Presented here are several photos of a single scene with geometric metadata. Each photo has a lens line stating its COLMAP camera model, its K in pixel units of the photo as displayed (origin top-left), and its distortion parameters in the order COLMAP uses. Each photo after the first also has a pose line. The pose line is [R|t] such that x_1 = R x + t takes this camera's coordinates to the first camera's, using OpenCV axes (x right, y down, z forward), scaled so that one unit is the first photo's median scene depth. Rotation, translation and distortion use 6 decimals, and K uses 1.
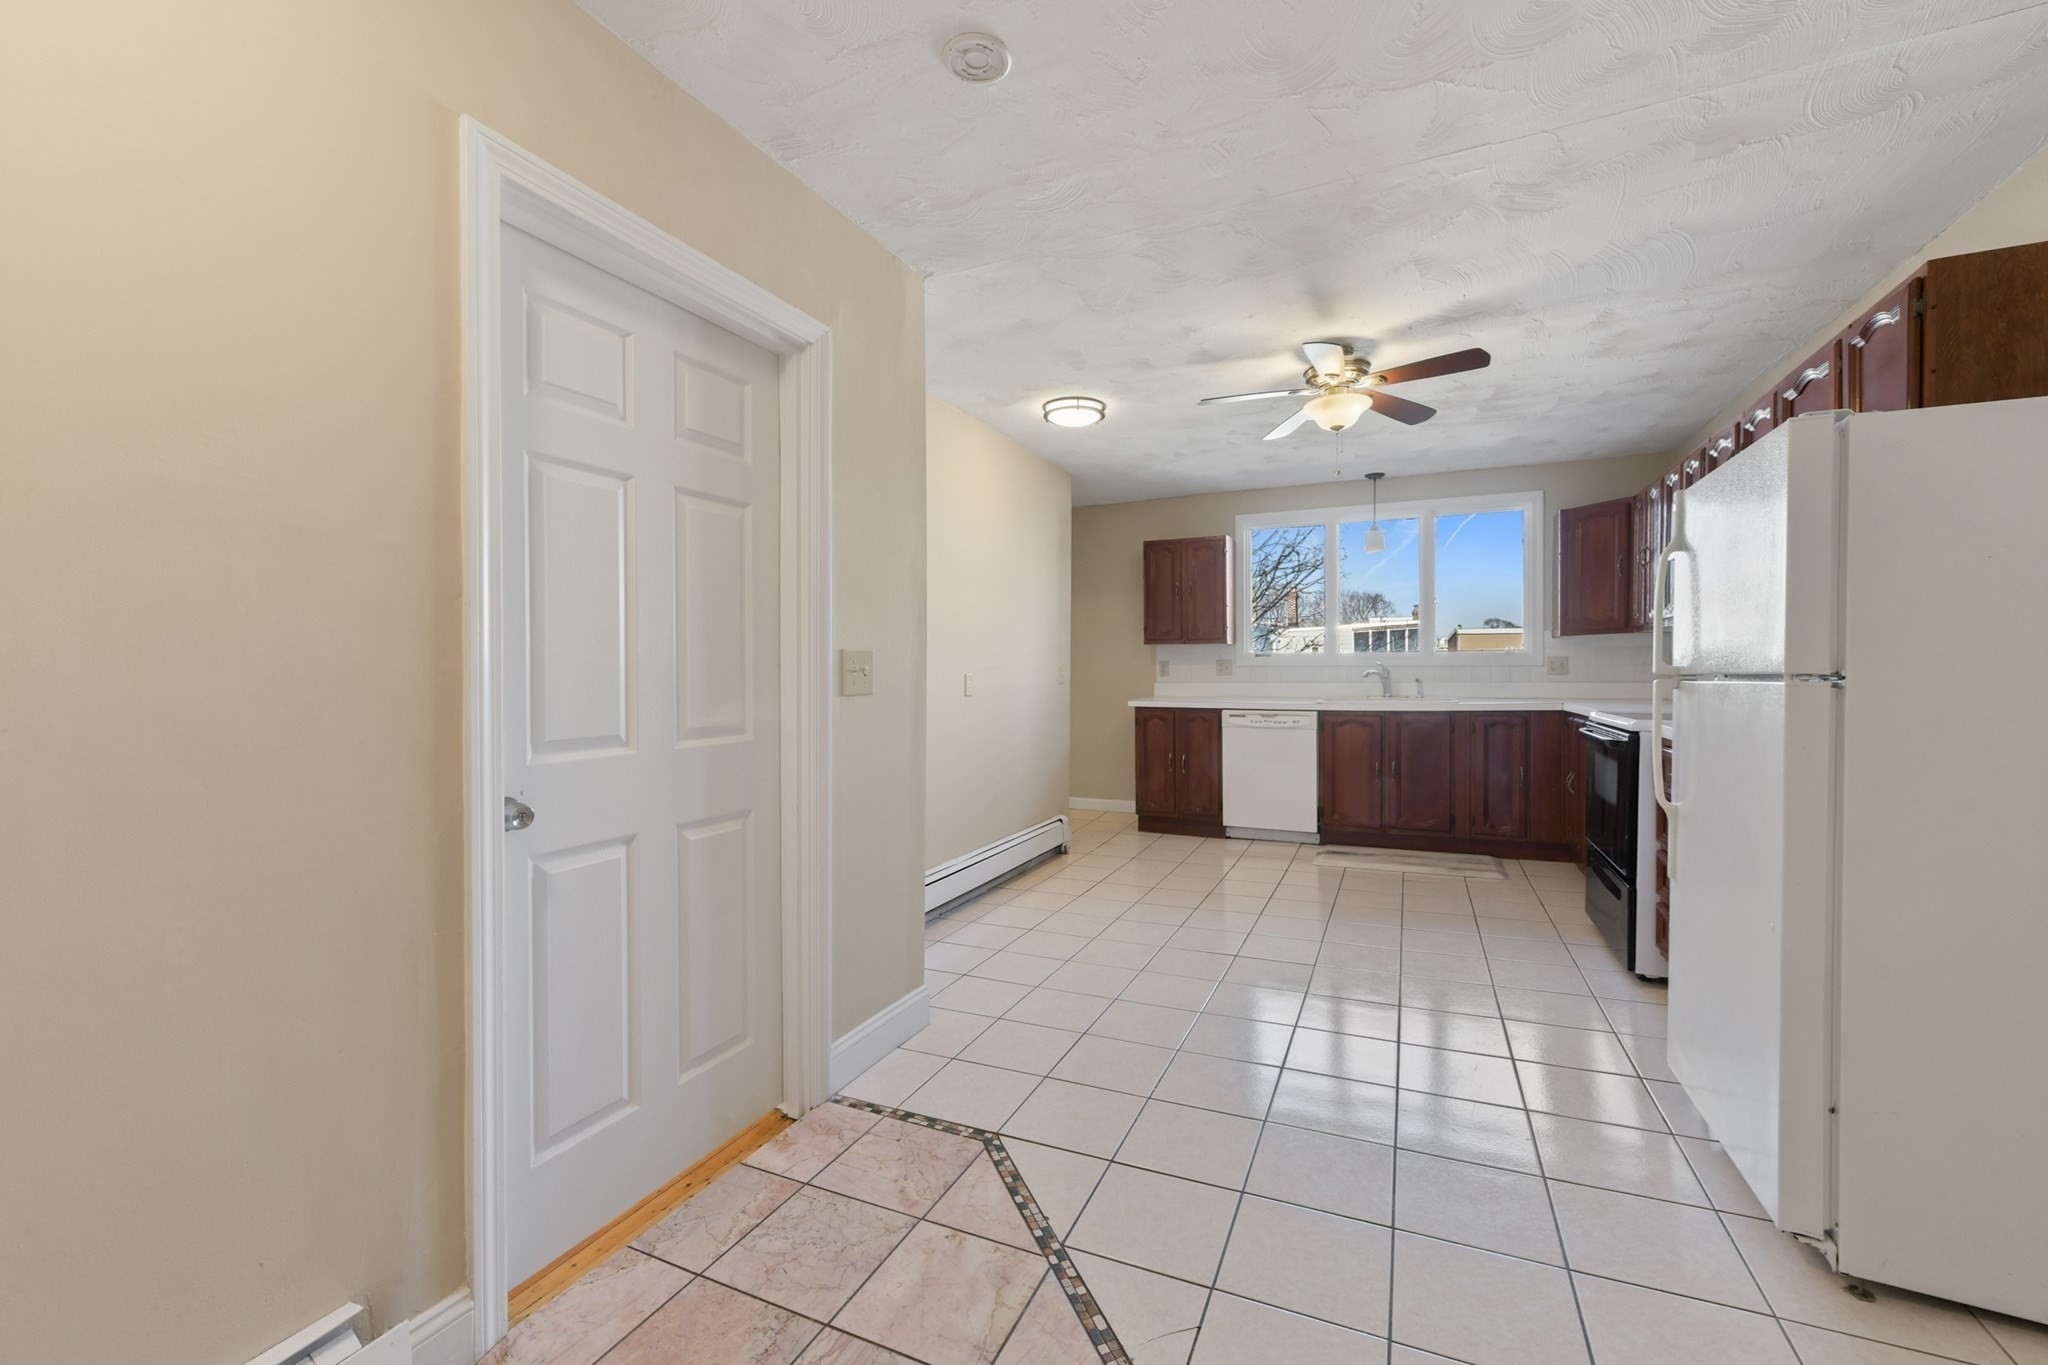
lens RADIAL K [[819.3, 0, 1037.7], [0, 819.3, 675.5], [0, 0, 1]] dist [0.001917, 0.000765]
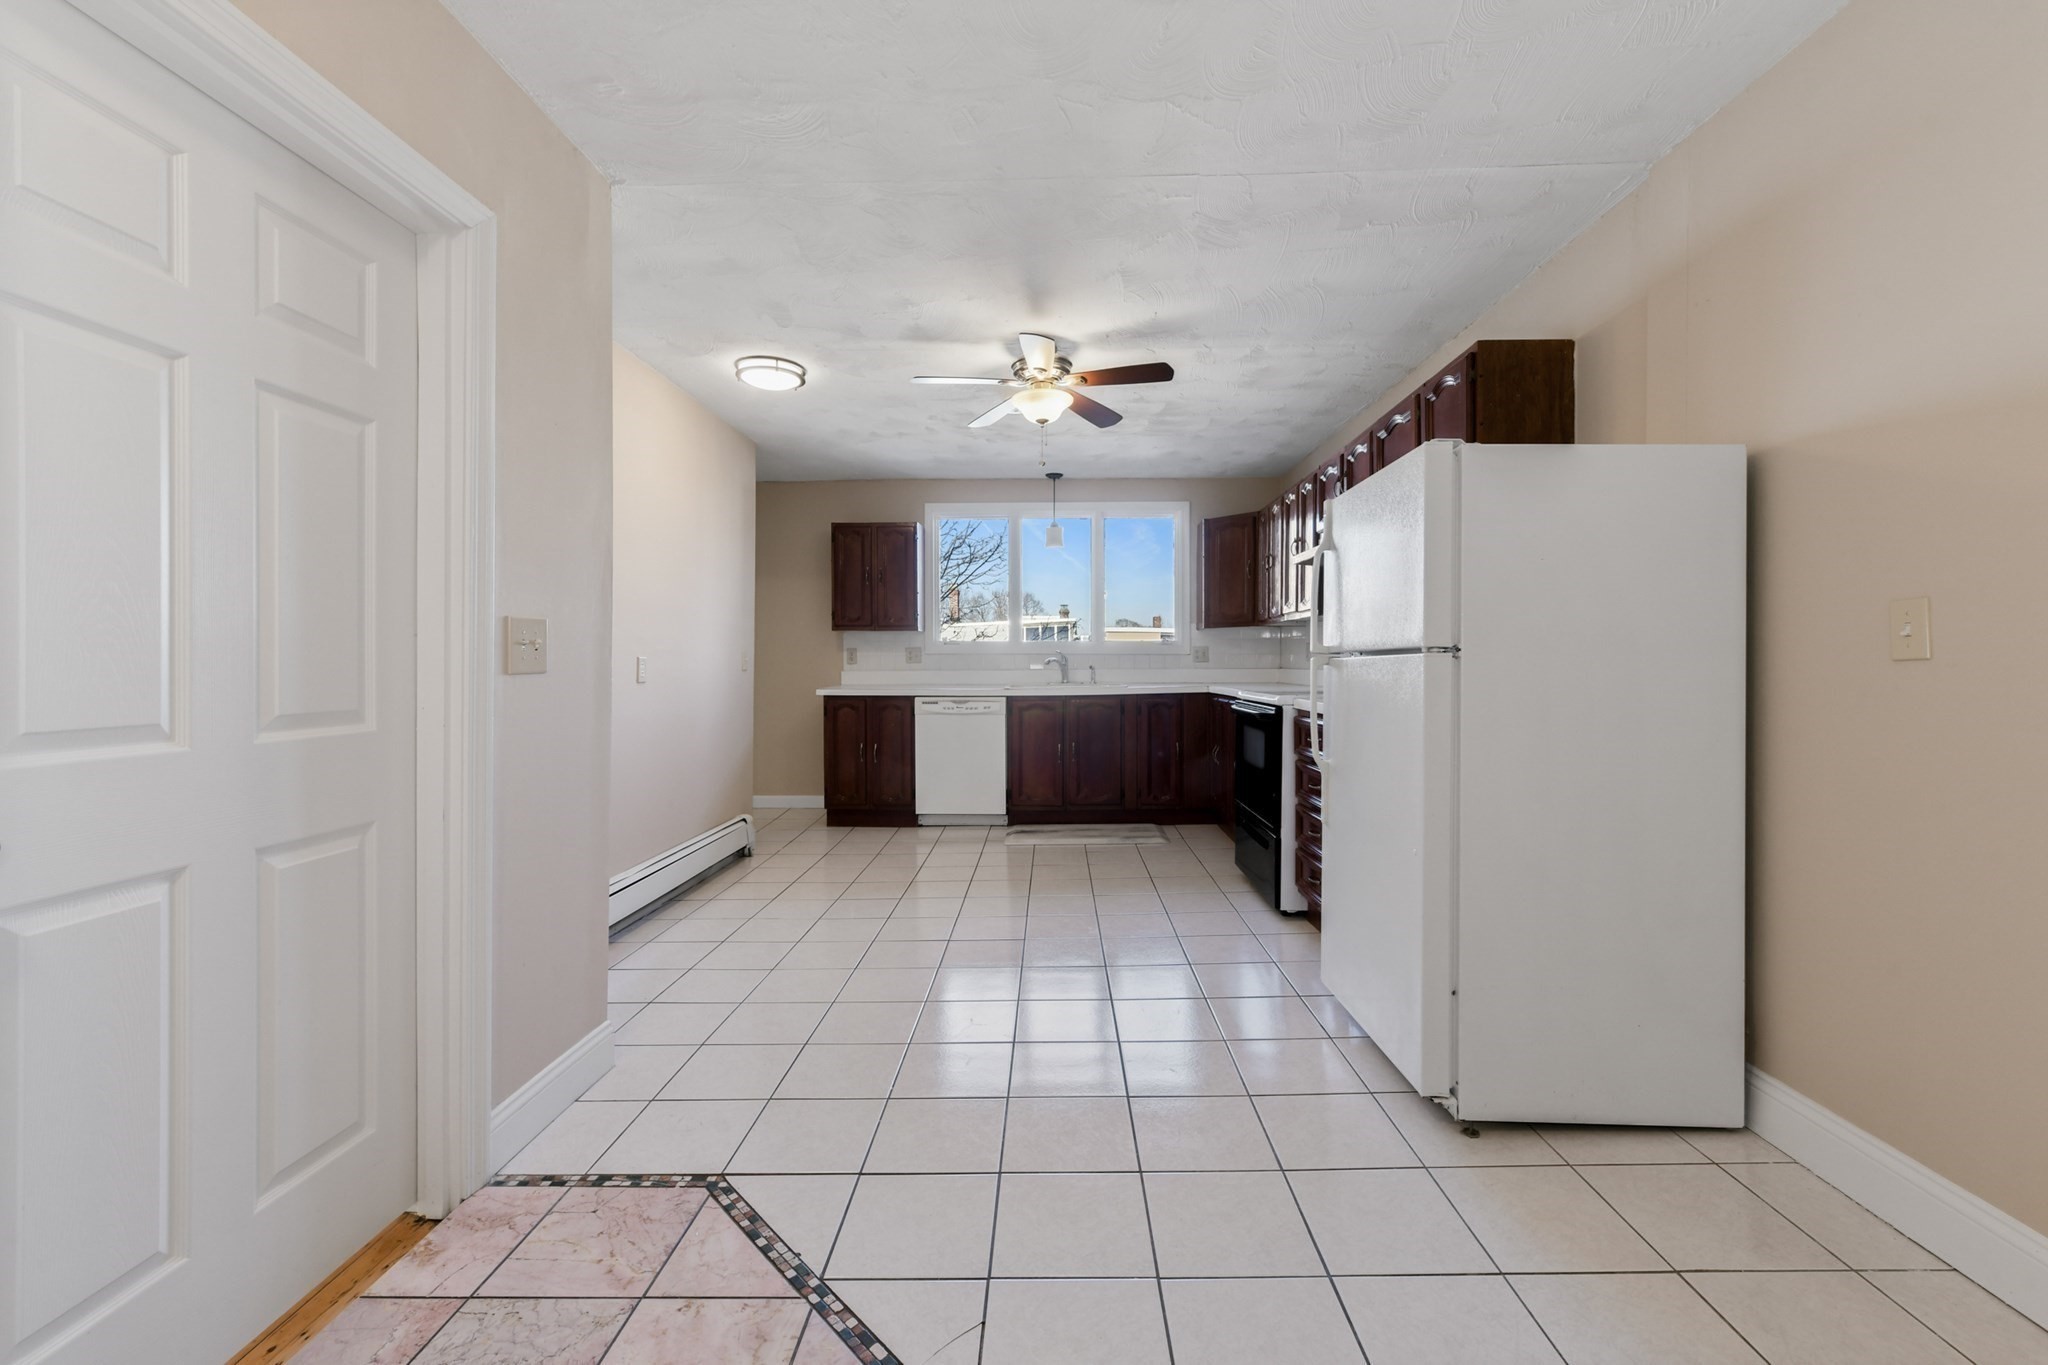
lens RADIAL K [[826.9, 0, 1034.9], [0, 826.9, 661.9], [0, 0, 1]] dist [0.000753, 0.000681]
pose [[0.919862, 0.002837, 0.392232, -0.041808], [0.000960, 0.999955, -0.009483, 0.011105], [-0.392241, 0.009099, 0.919817, 0.026959]]
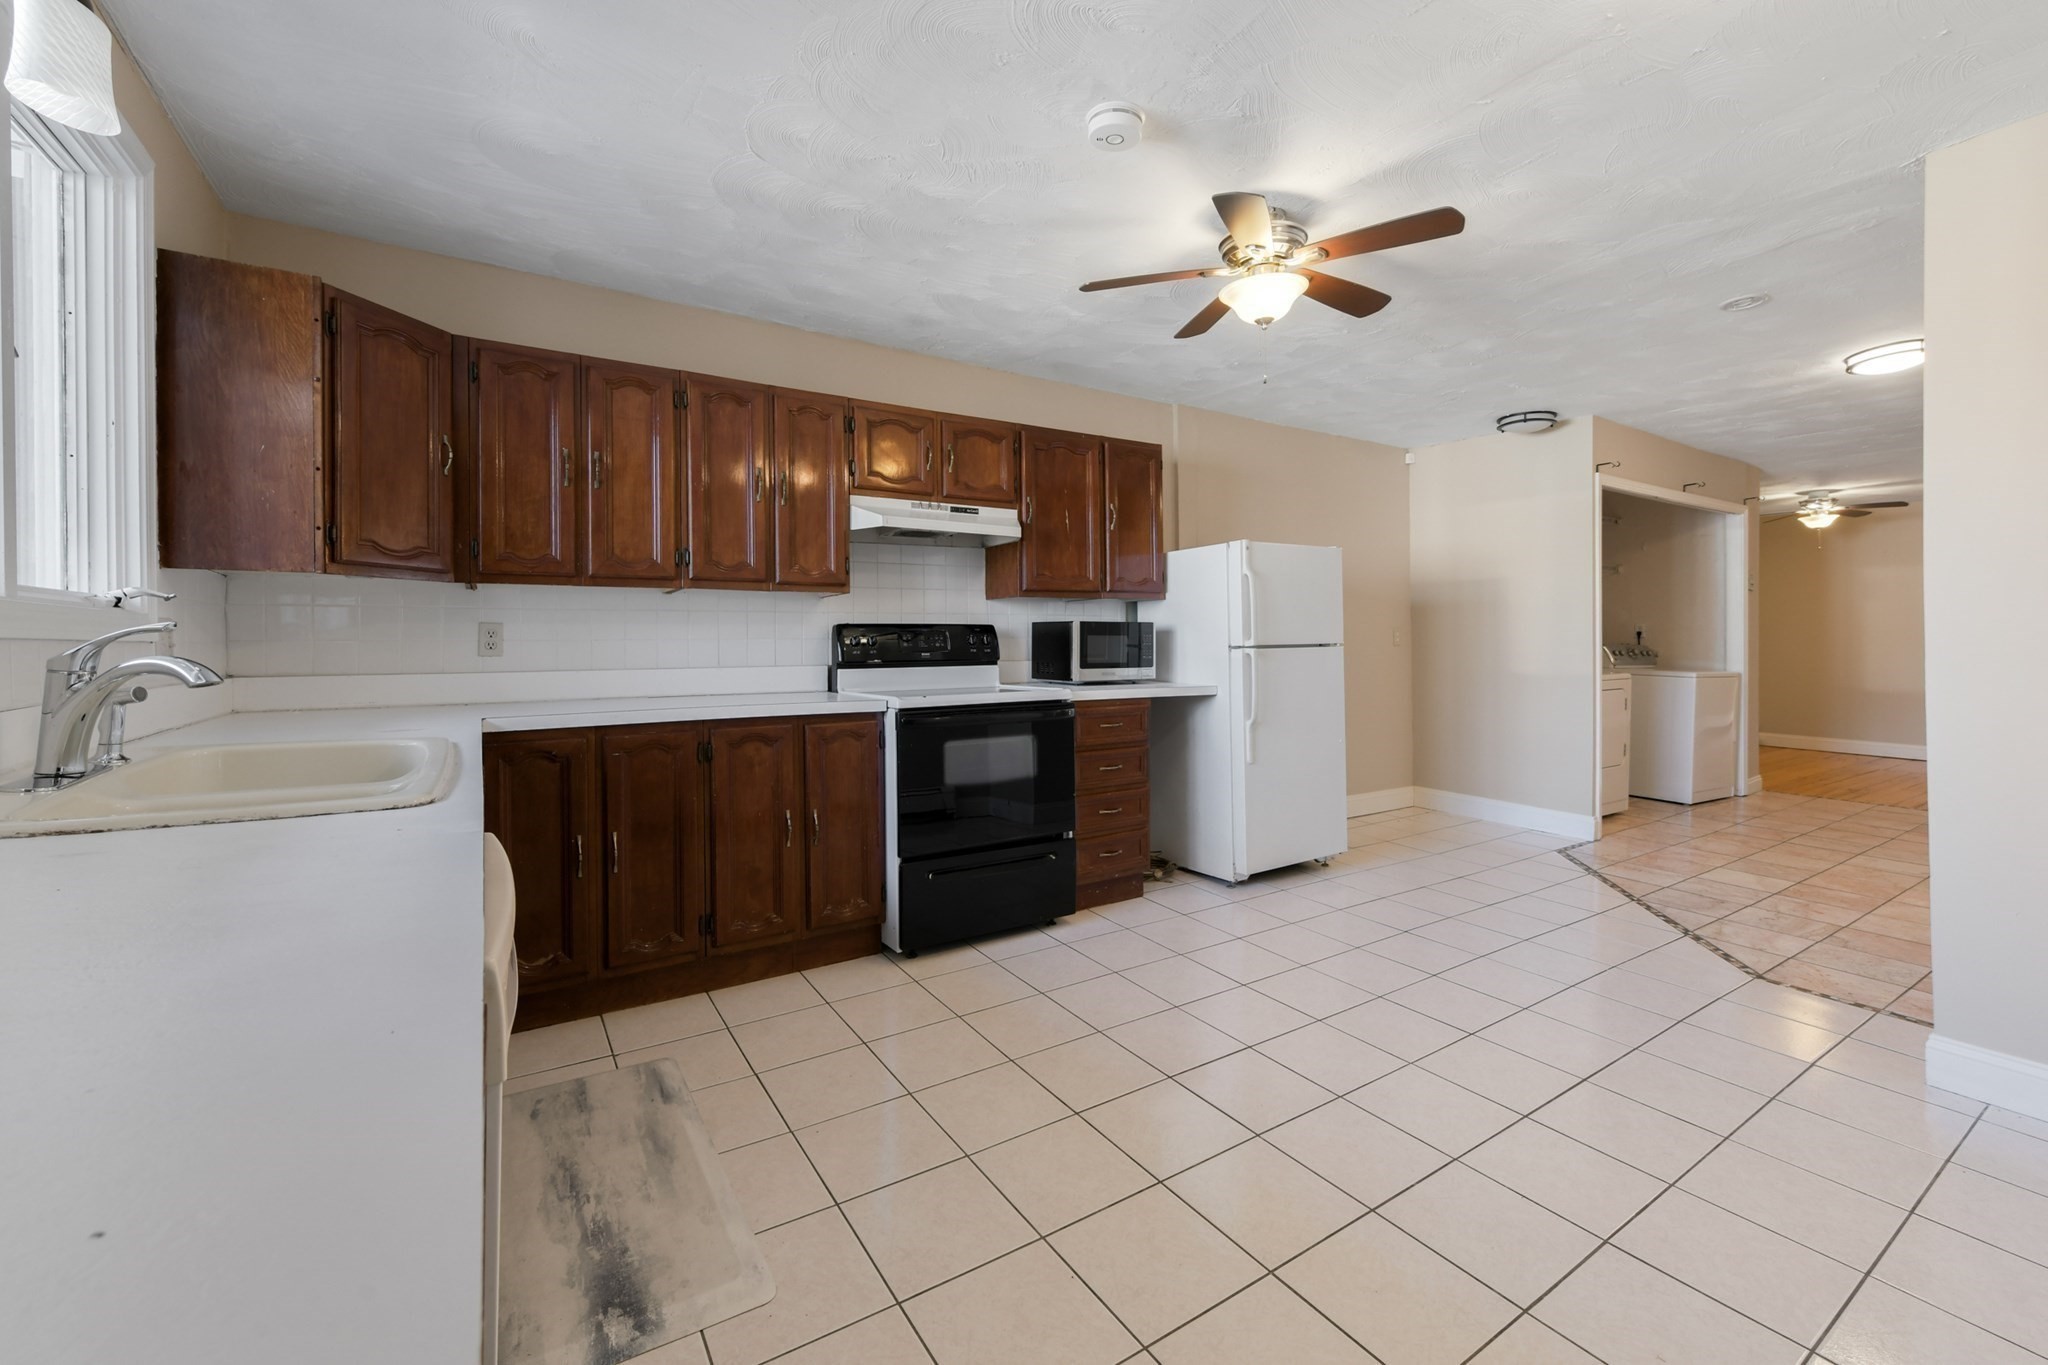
lens RADIAL K [[836.8, 0, 1033.7], [0, 836.8, 640.1], [0, 0, 1]] dist [0.001472, -0.000195]
pose [[-0.842032, 0.007903, 0.539370, 0.093880], [0.011206, 0.999933, 0.002844, -0.010484], [-0.539311, 0.008439, -0.842064, 1.292880]]
